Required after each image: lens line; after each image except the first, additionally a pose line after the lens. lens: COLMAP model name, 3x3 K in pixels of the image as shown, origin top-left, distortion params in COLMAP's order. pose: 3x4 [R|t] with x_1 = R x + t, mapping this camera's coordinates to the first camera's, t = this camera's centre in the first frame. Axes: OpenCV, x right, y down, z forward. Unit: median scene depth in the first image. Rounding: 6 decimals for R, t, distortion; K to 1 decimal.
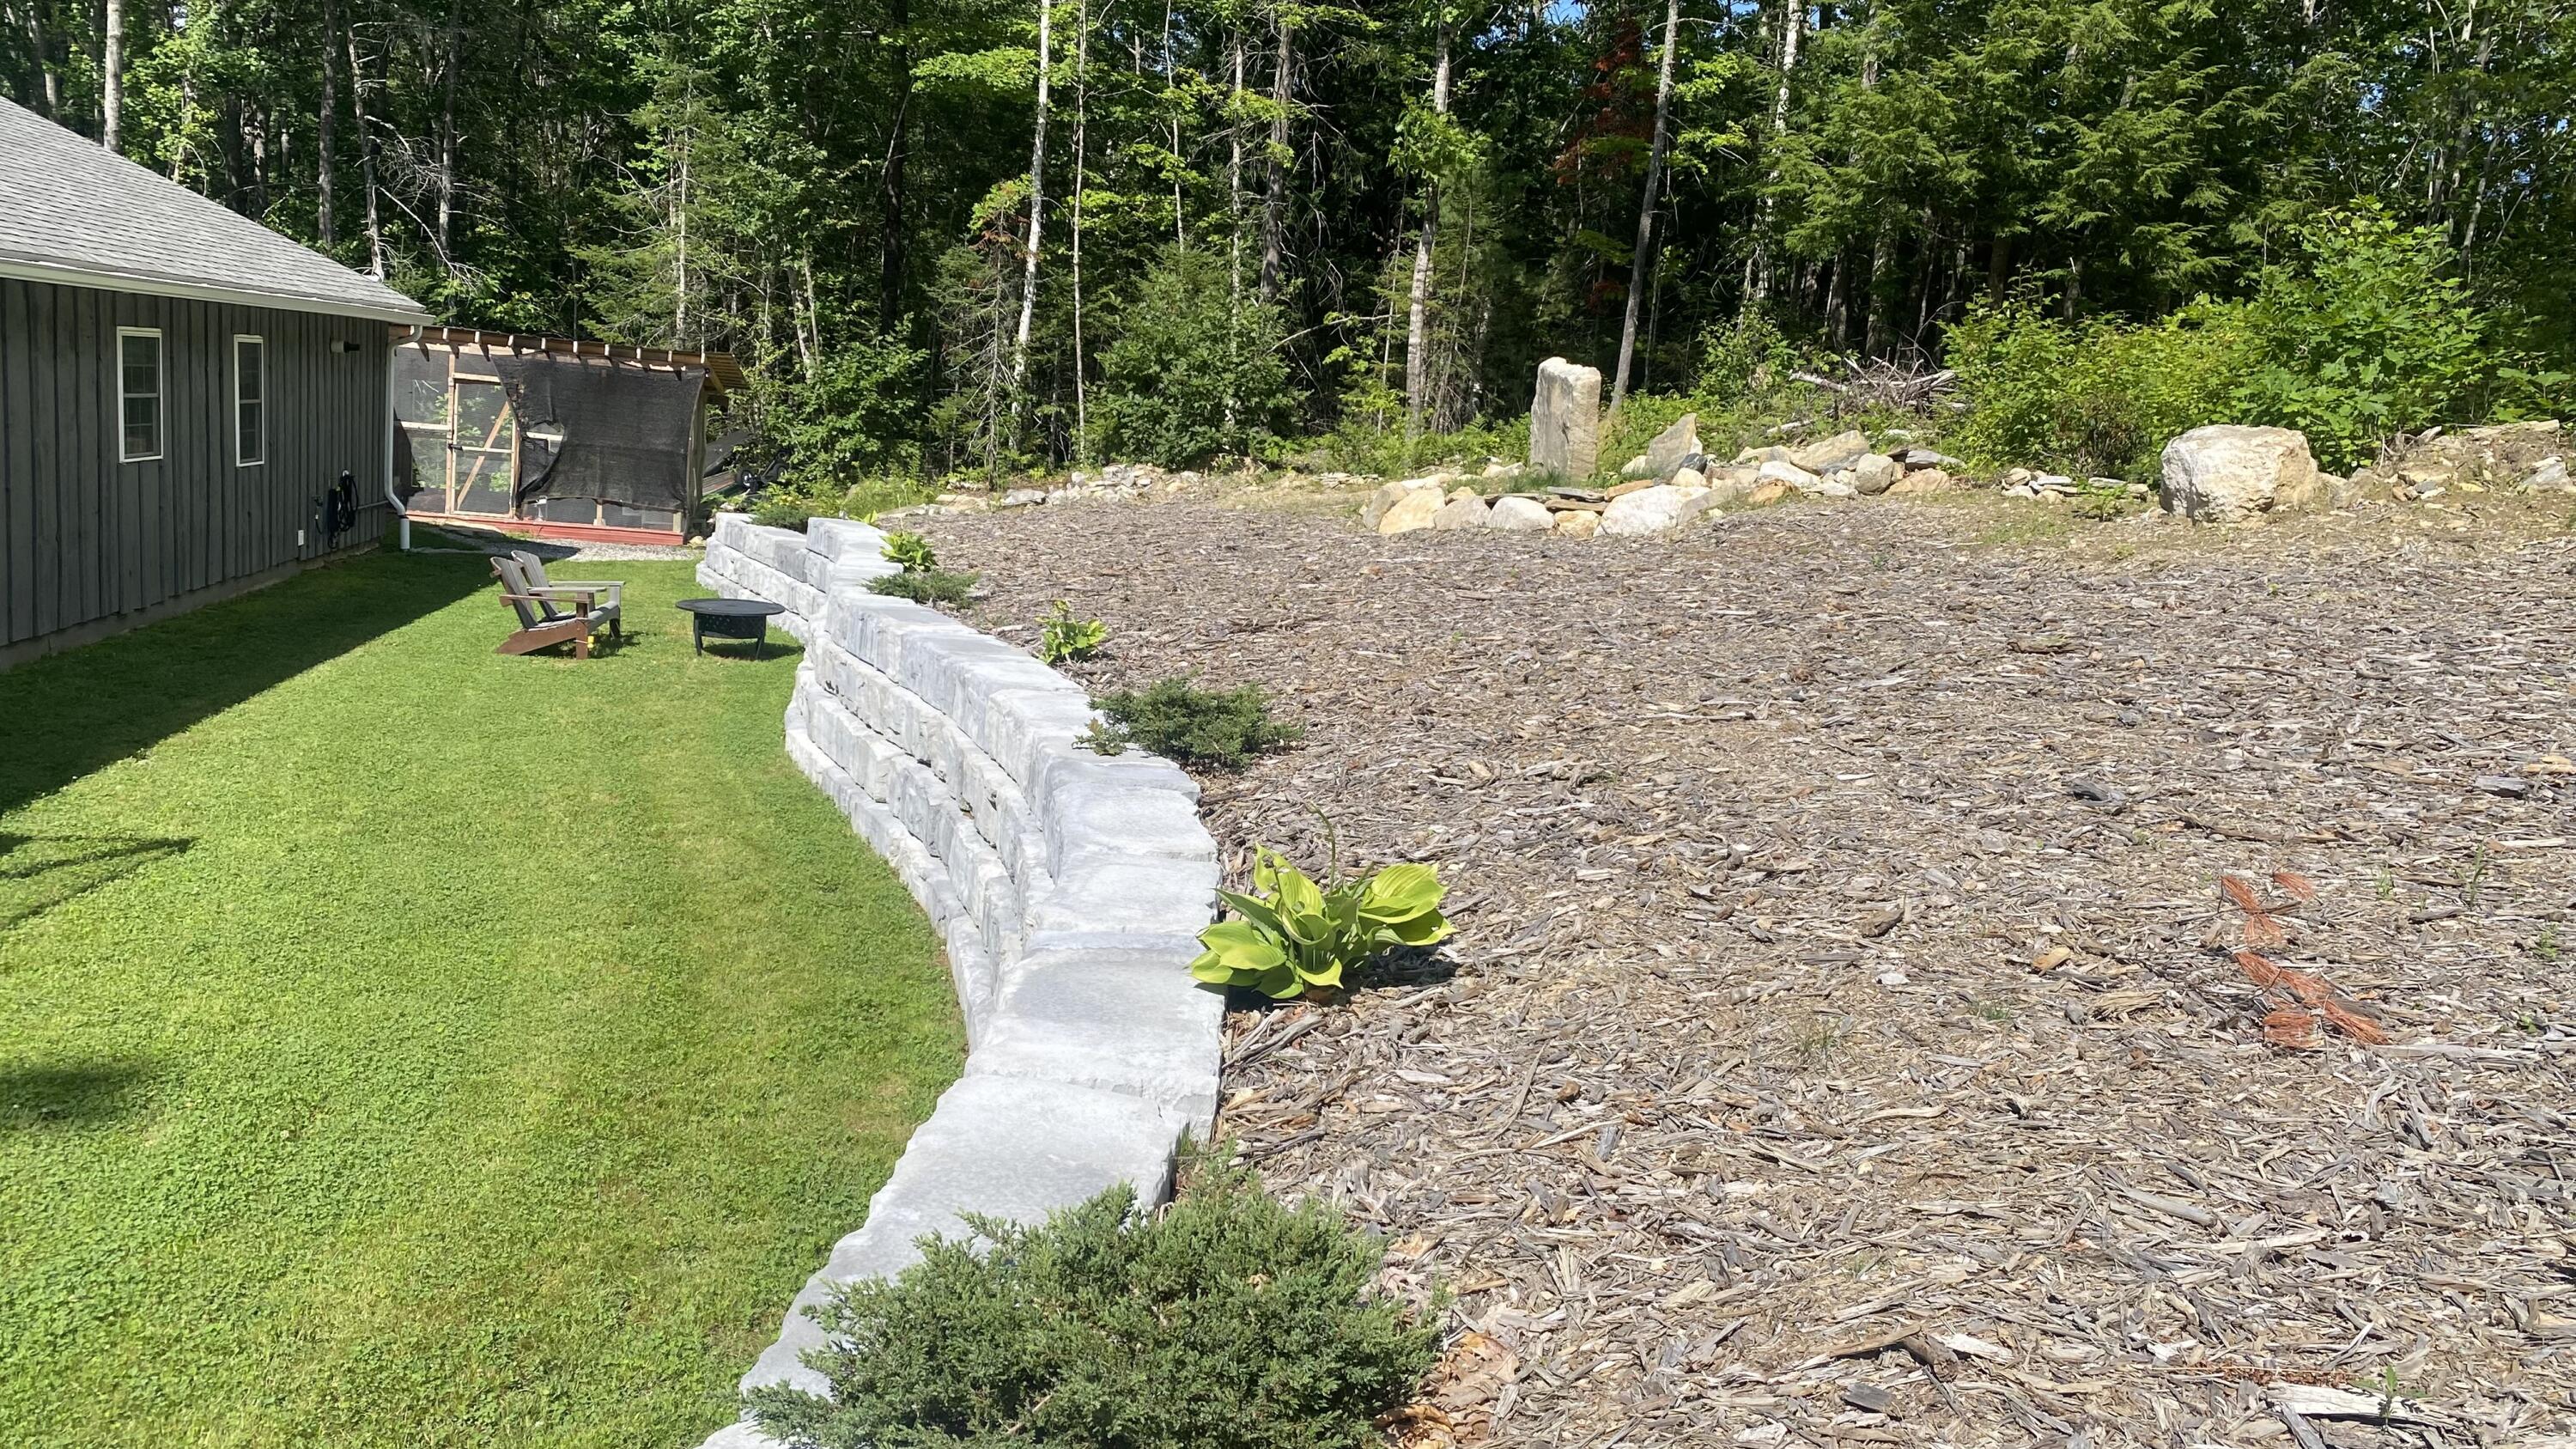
lens RADIAL K [[2022.3, 0, 1273.7], [0, 2022.3, 830.8], [0, 0, 1]] dist [0.014845, 0.010610]
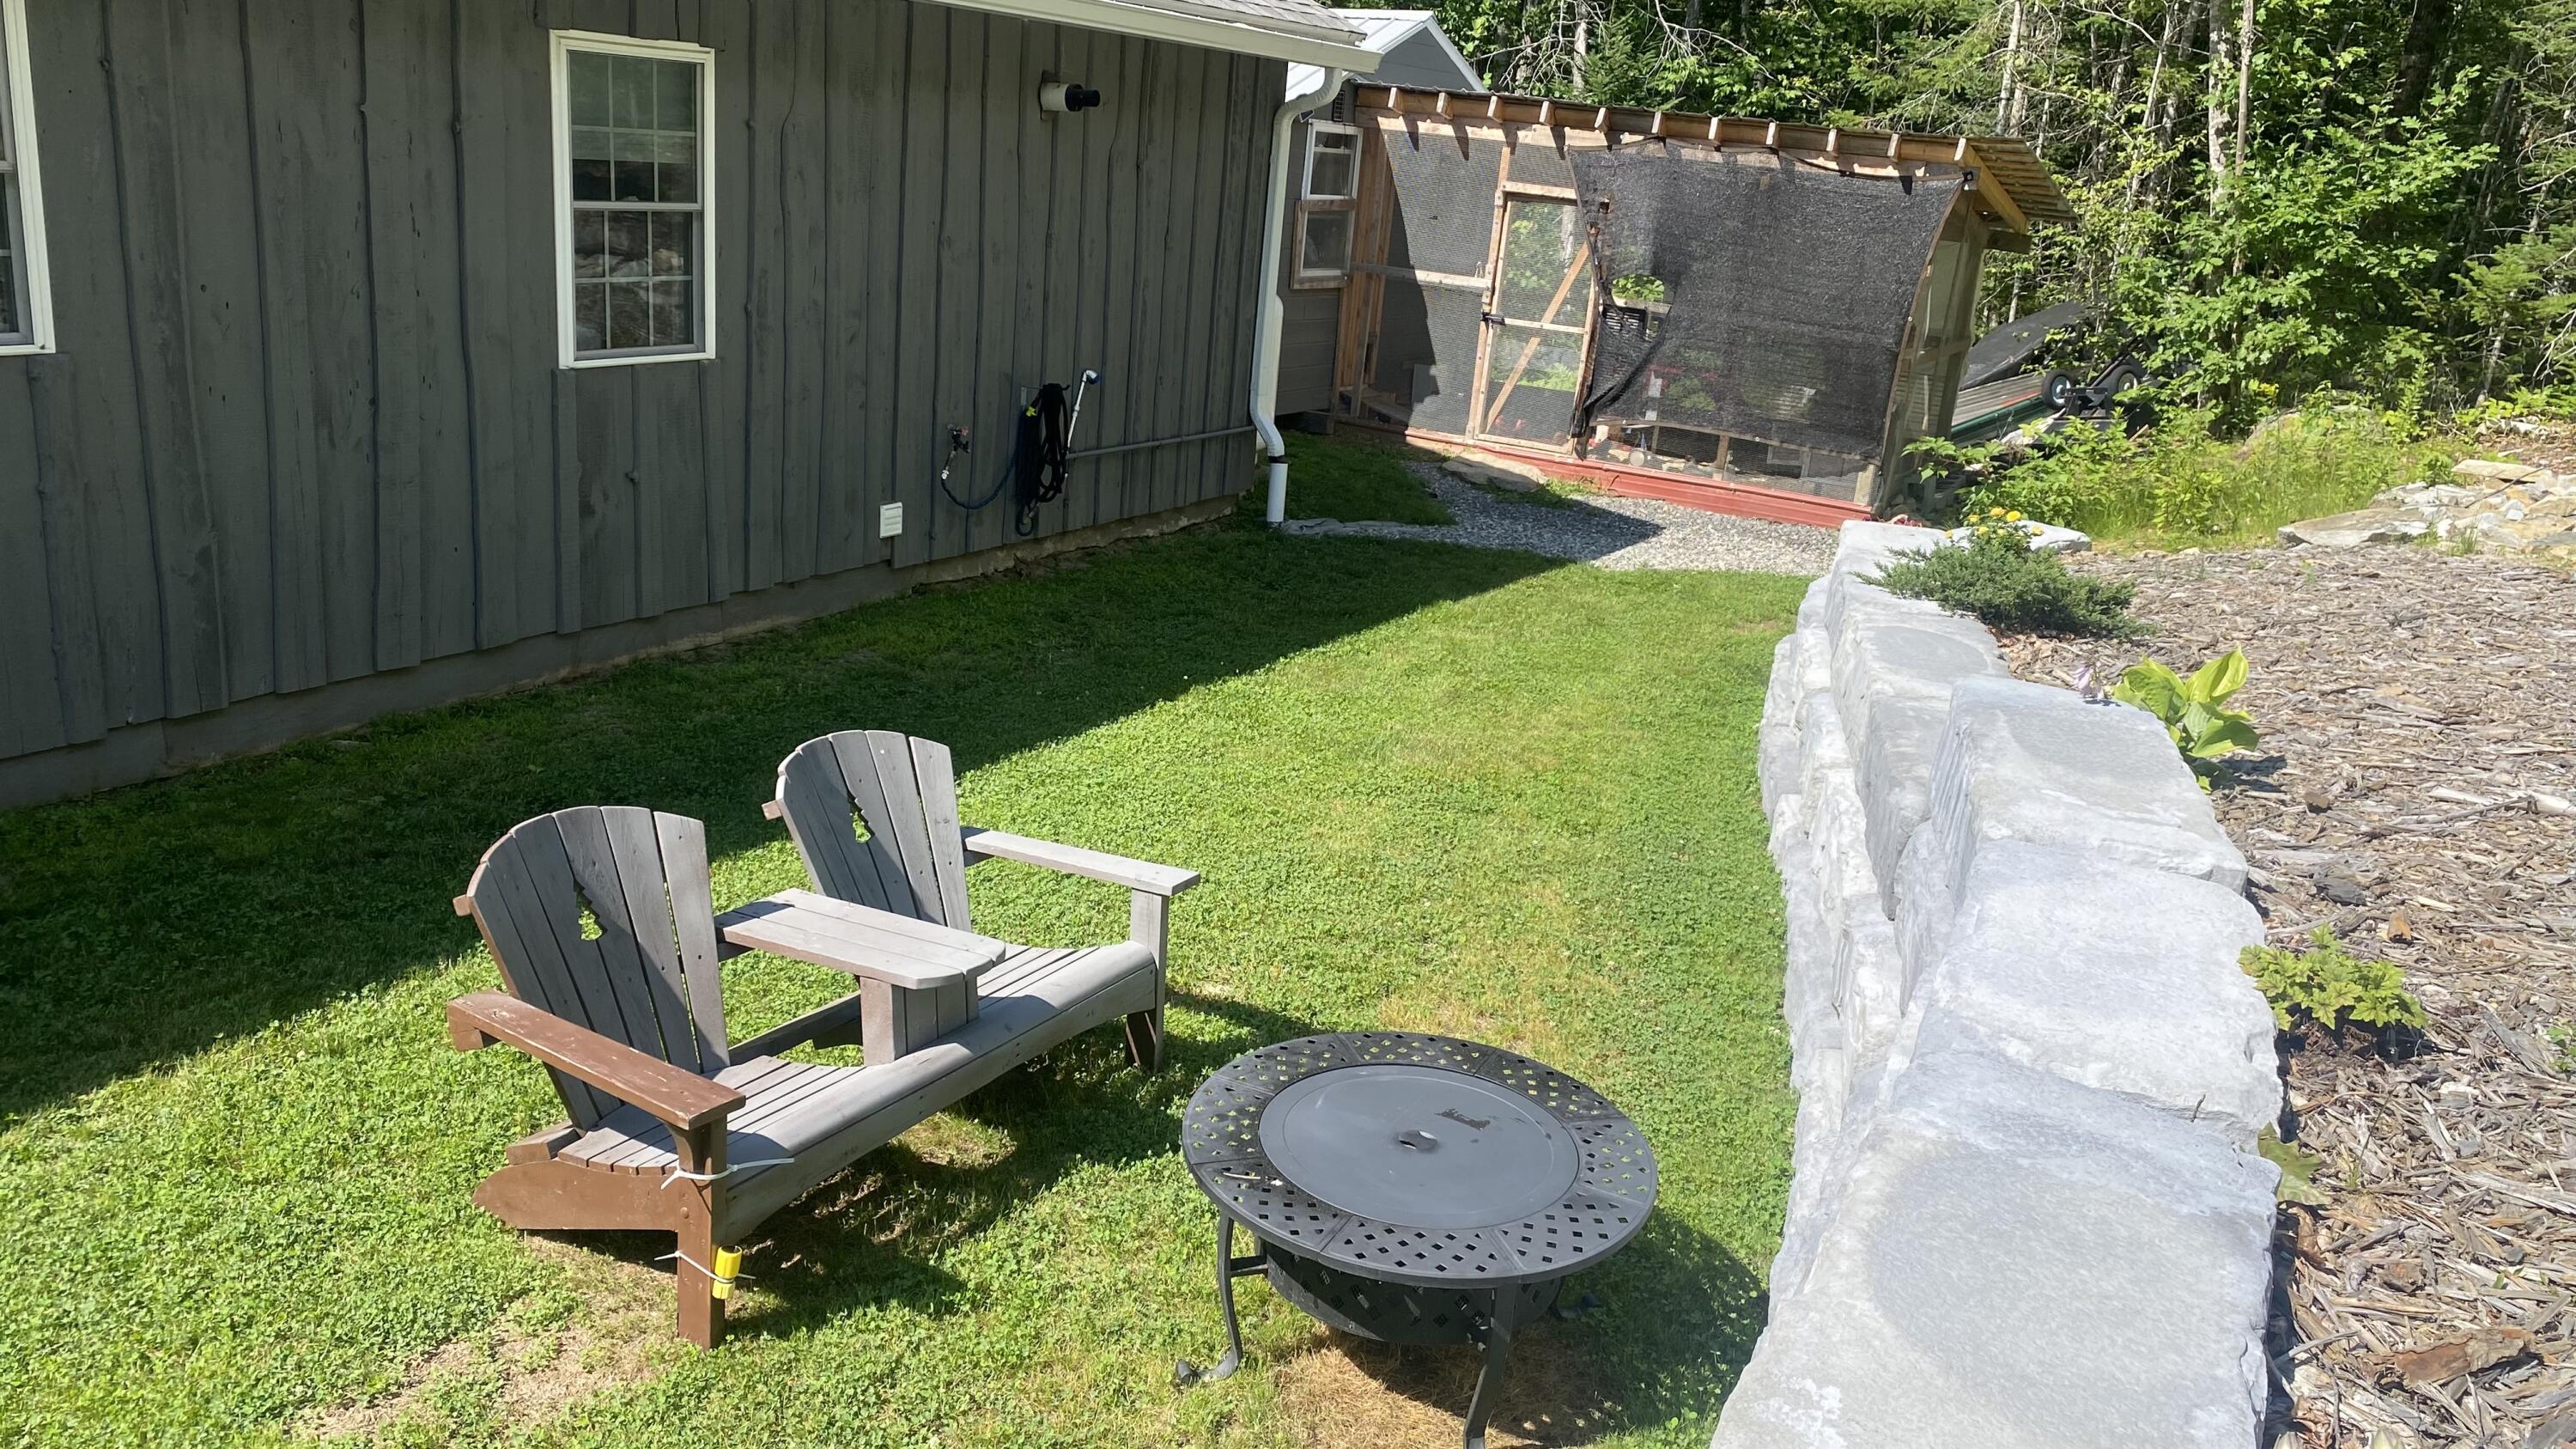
lens RADIAL K [[2022.3, 0, 1285.4], [0, 2022.3, 787.8], [0, 0, 1]] dist [0.014845, 0.010610]
pose [[0.788429, 0.178320, -0.588712, -0.099429], [-0.149602, 0.983910, 0.097671, -0.107424], [0.596656, 0.011066, 0.802420, 0.518775]]
